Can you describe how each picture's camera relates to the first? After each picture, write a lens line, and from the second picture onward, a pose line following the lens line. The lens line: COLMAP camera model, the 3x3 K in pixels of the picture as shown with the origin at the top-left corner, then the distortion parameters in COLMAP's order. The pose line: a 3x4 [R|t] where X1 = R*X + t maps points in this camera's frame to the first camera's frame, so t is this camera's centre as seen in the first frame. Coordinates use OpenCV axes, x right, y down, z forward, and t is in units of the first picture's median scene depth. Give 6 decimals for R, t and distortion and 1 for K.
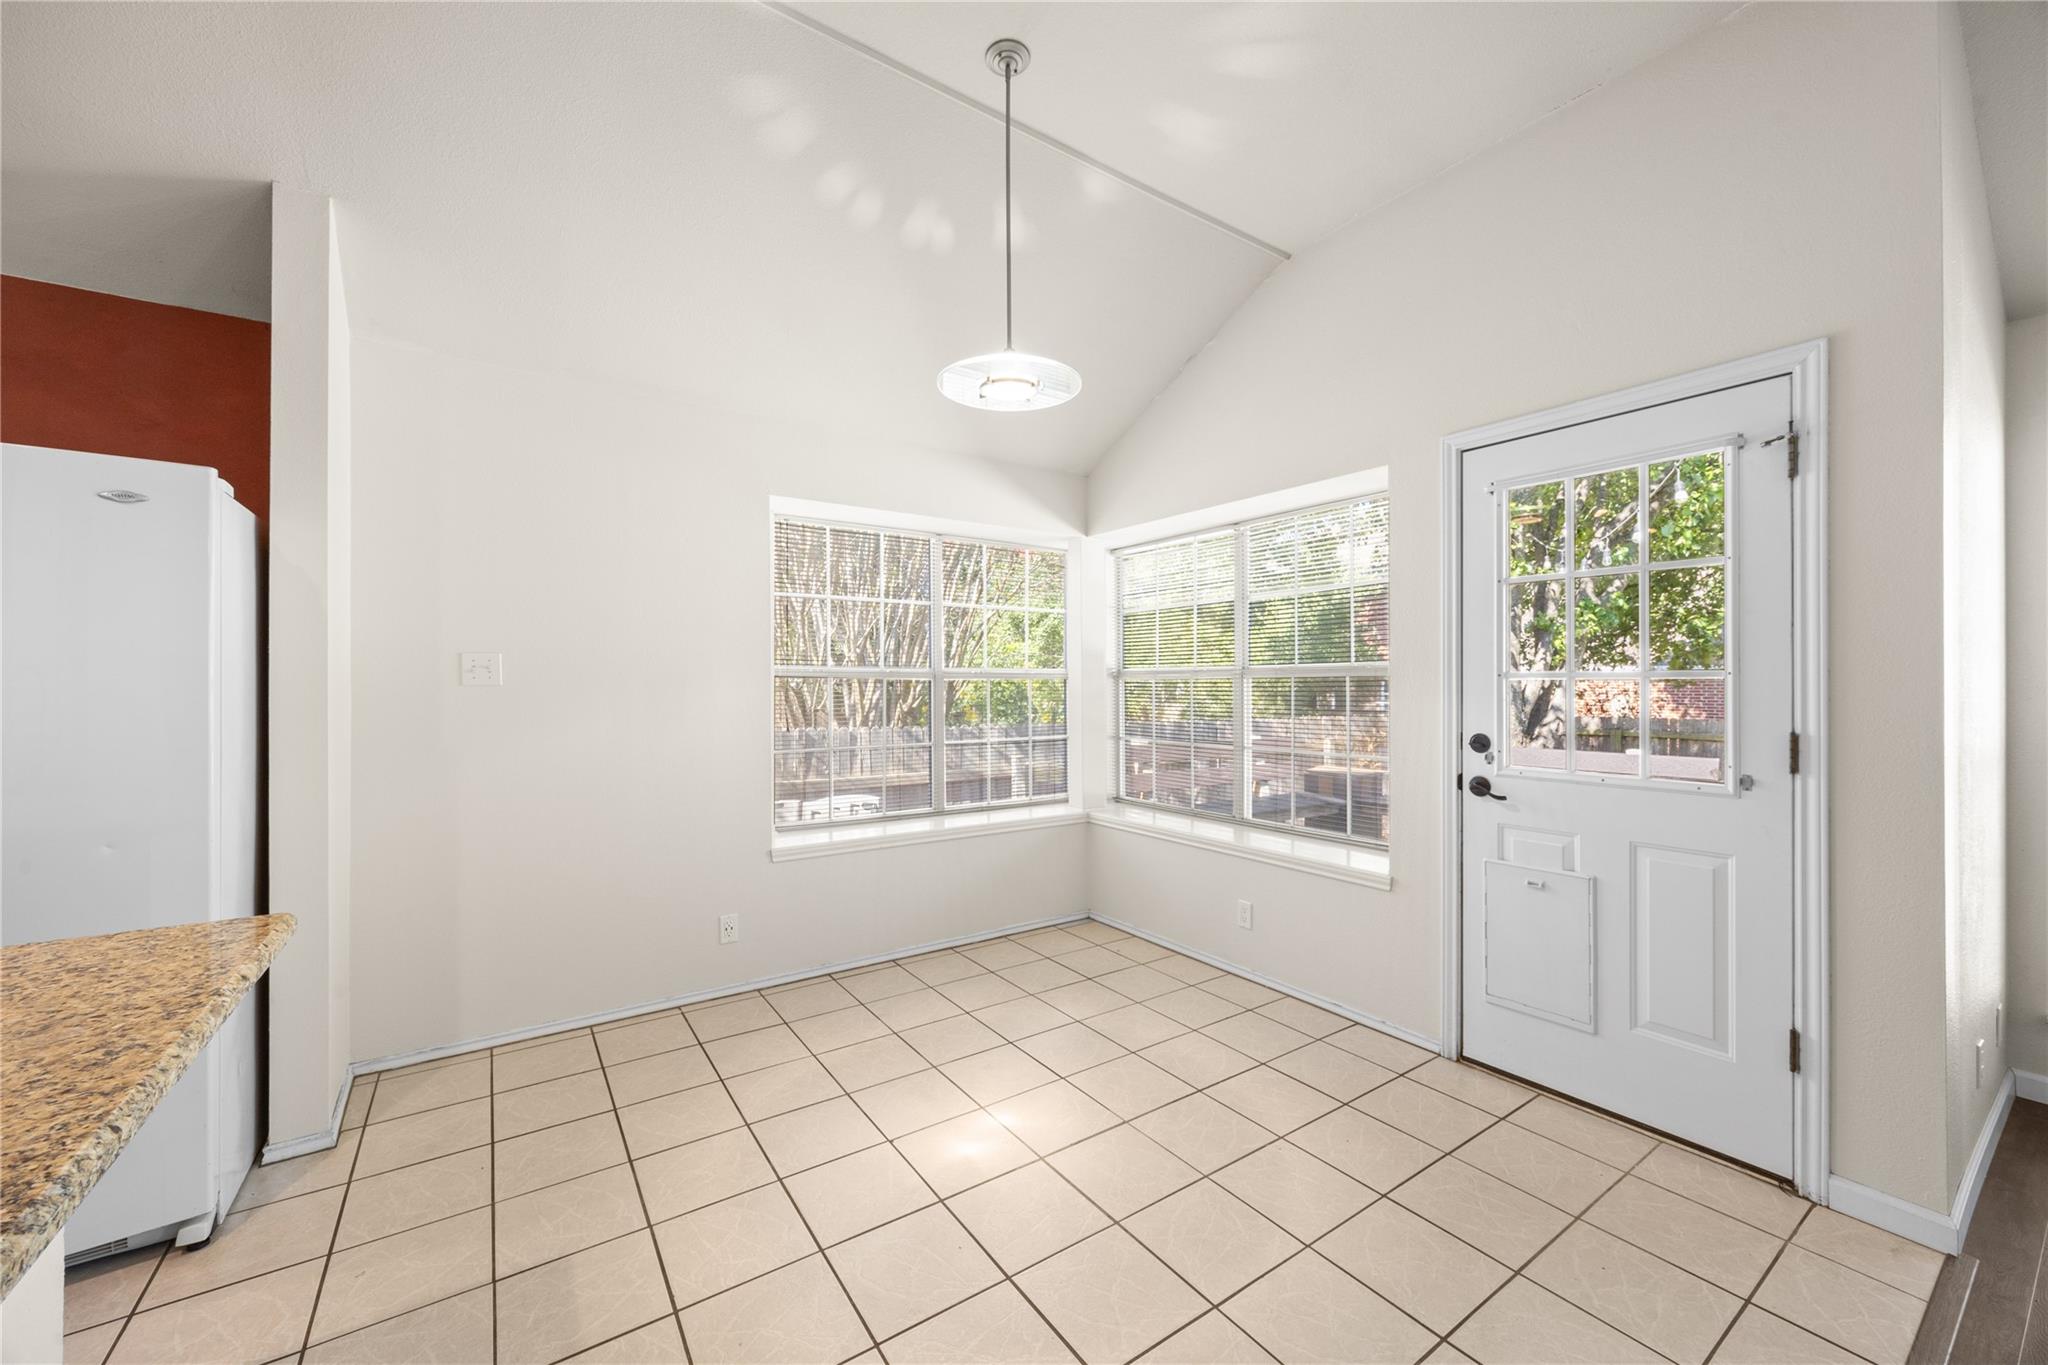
lens RADIAL K [[773.6, 0, 1022.0], [0, 773.6, 677.9], [0, 0, 1]] dist [-0.005194, 0.000501]
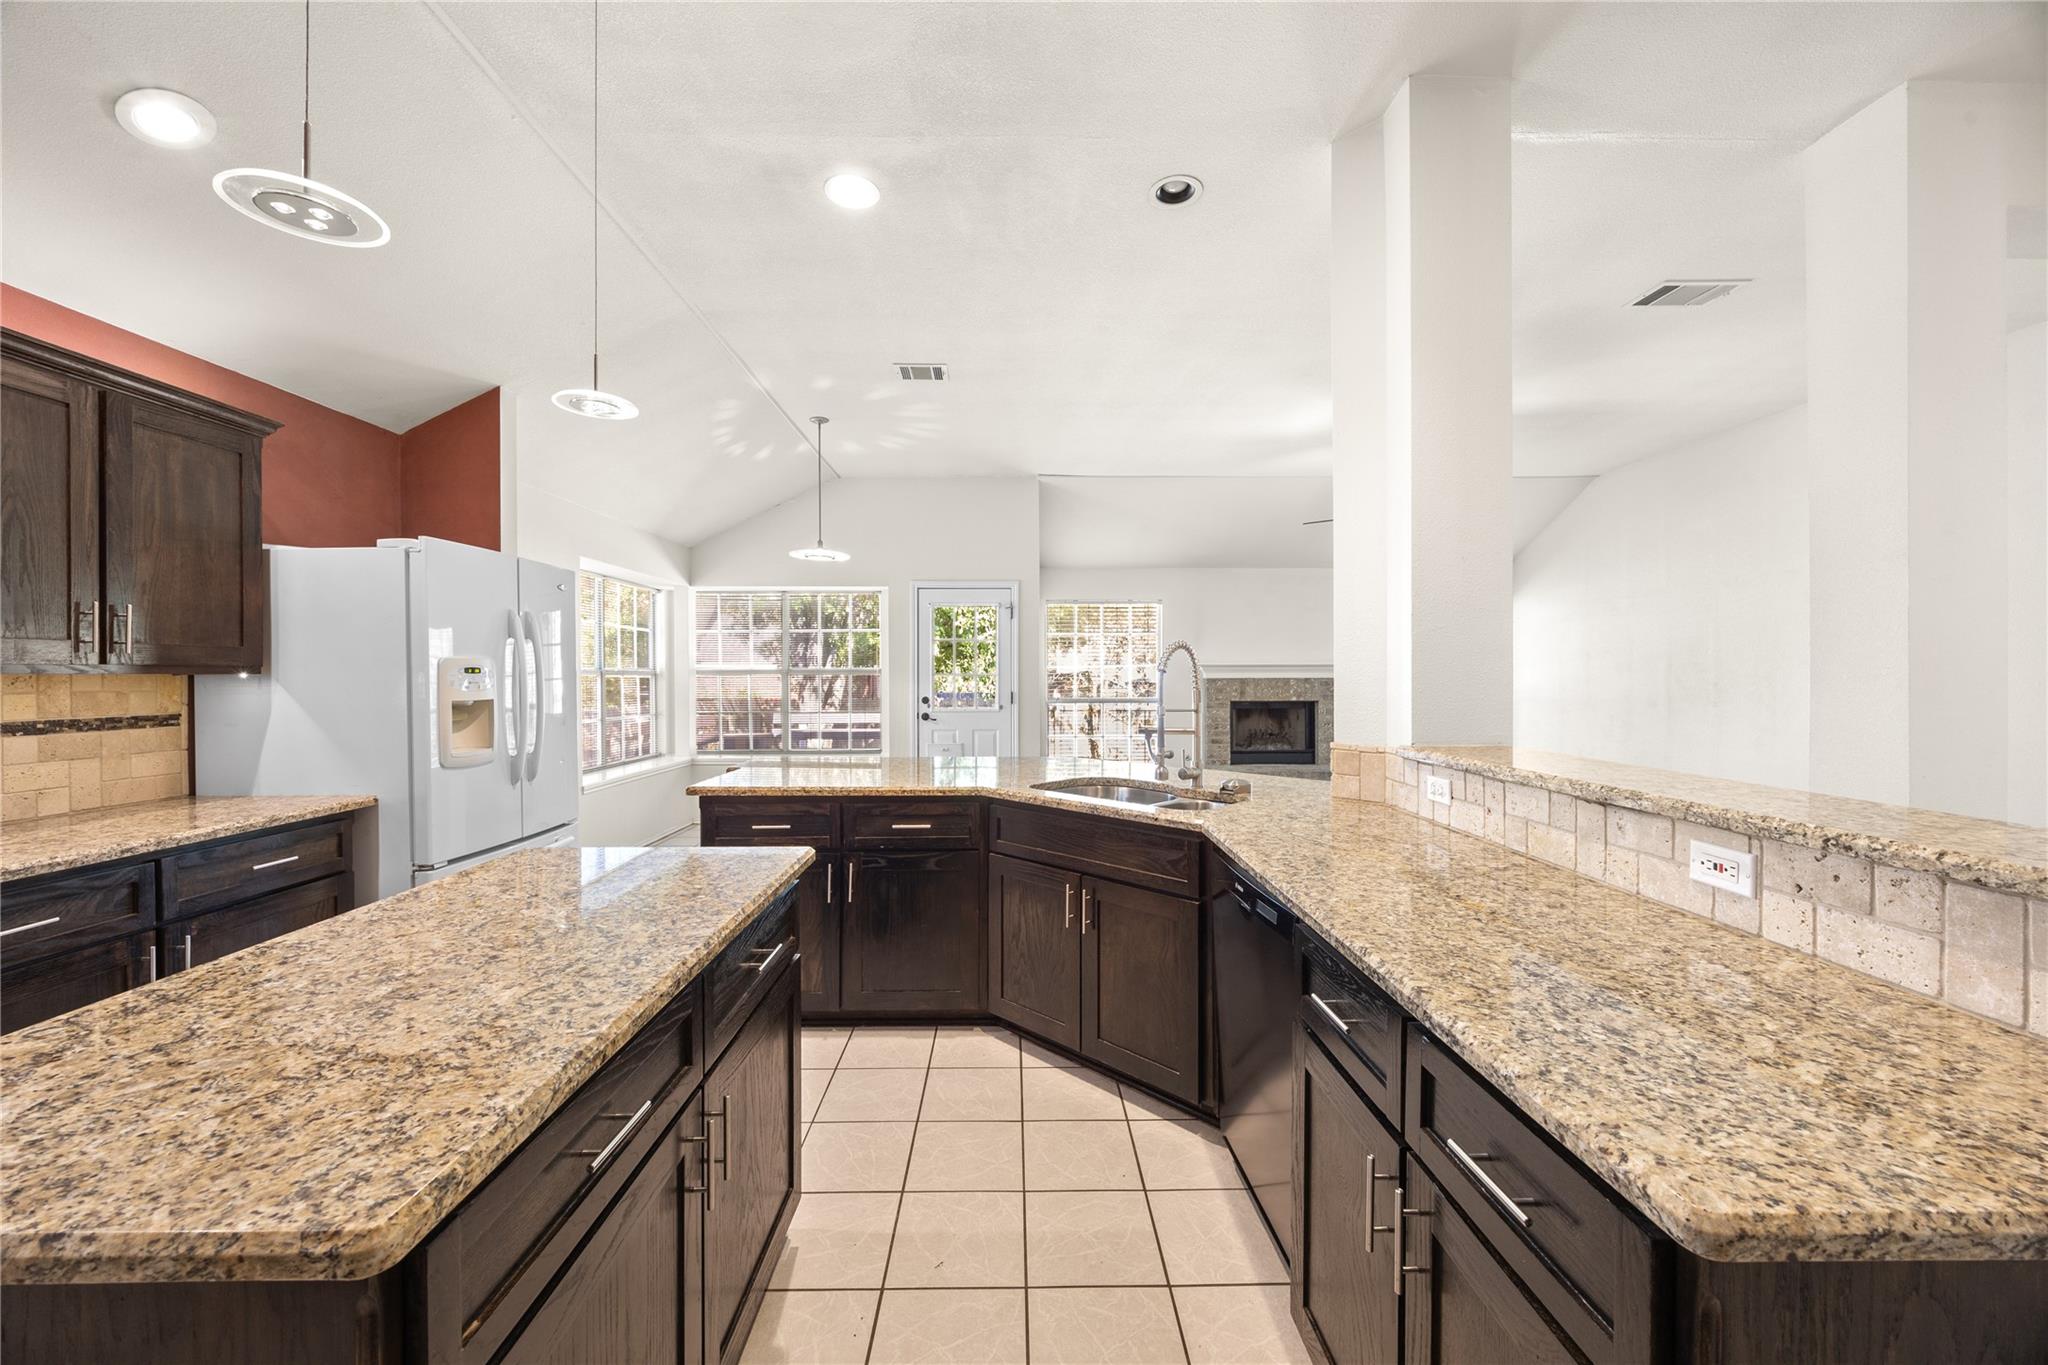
lens RADIAL K [[773.6, 0, 1022.0], [0, 773.6, 677.9], [0, 0, 1]] dist [-0.005194, 0.000501]
pose [[0.559684, -0.000070, 0.828706, -1.764669], [-0.004330, 0.999986, 0.003009, -0.002360], [-0.828695, -0.005273, 0.559676, -0.942674]]
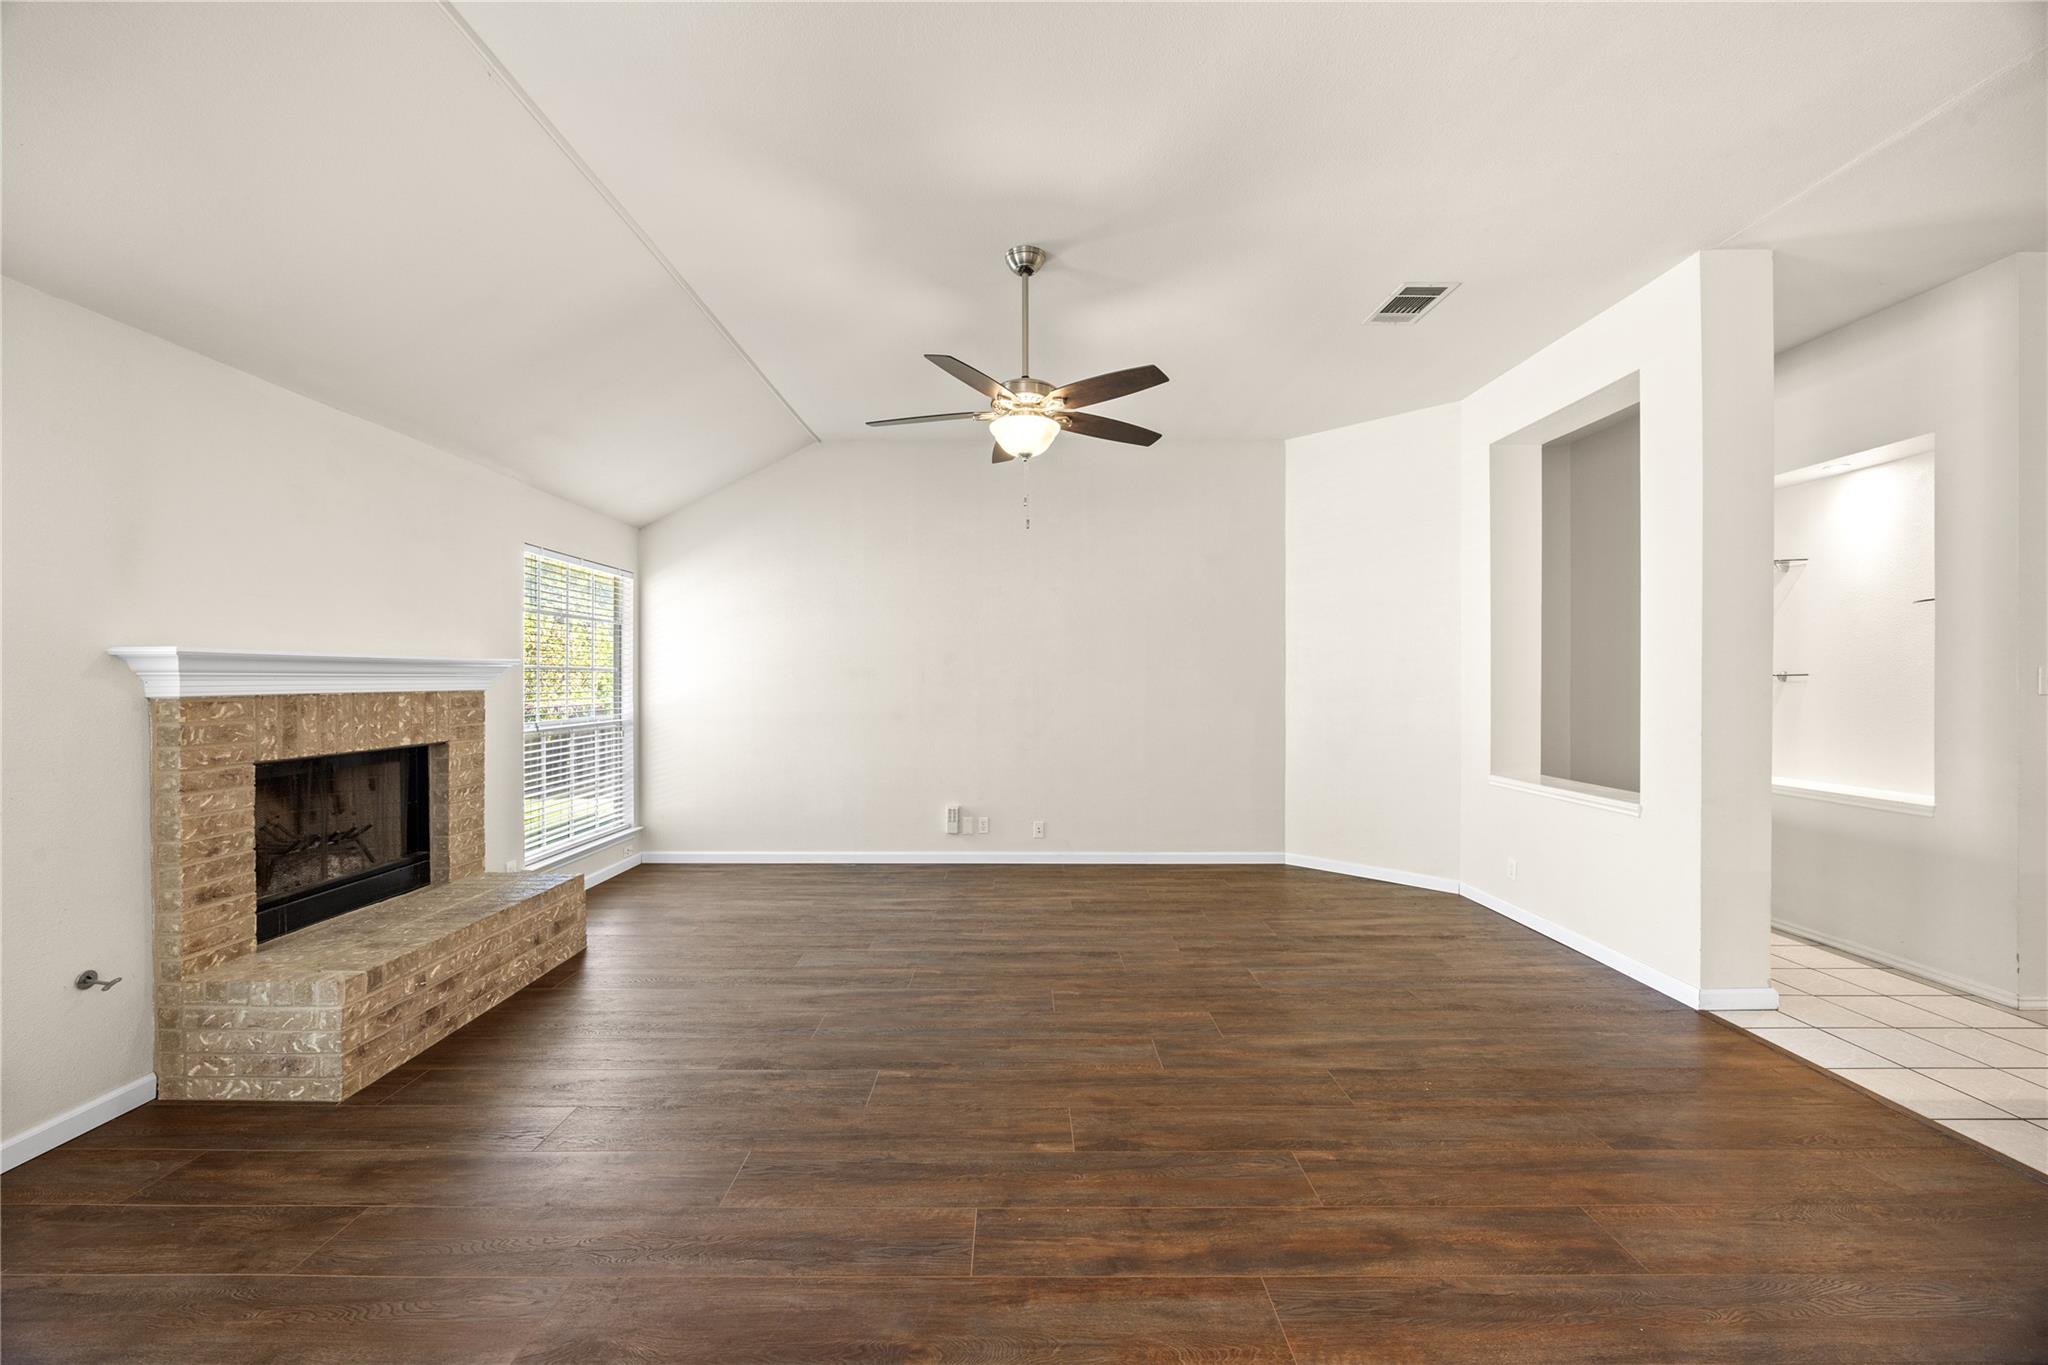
lens RADIAL K [[773.6, 0, 1022.0], [0, 773.6, 677.9], [0, 0, 1]] dist [-0.005194, 0.000501]
pose [[-0.826009, 0.005448, 0.563631, 0.214489], [0.001784, 0.999974, -0.007052, -0.012105], [-0.563655, -0.004819, -0.825996, 0.703961]]
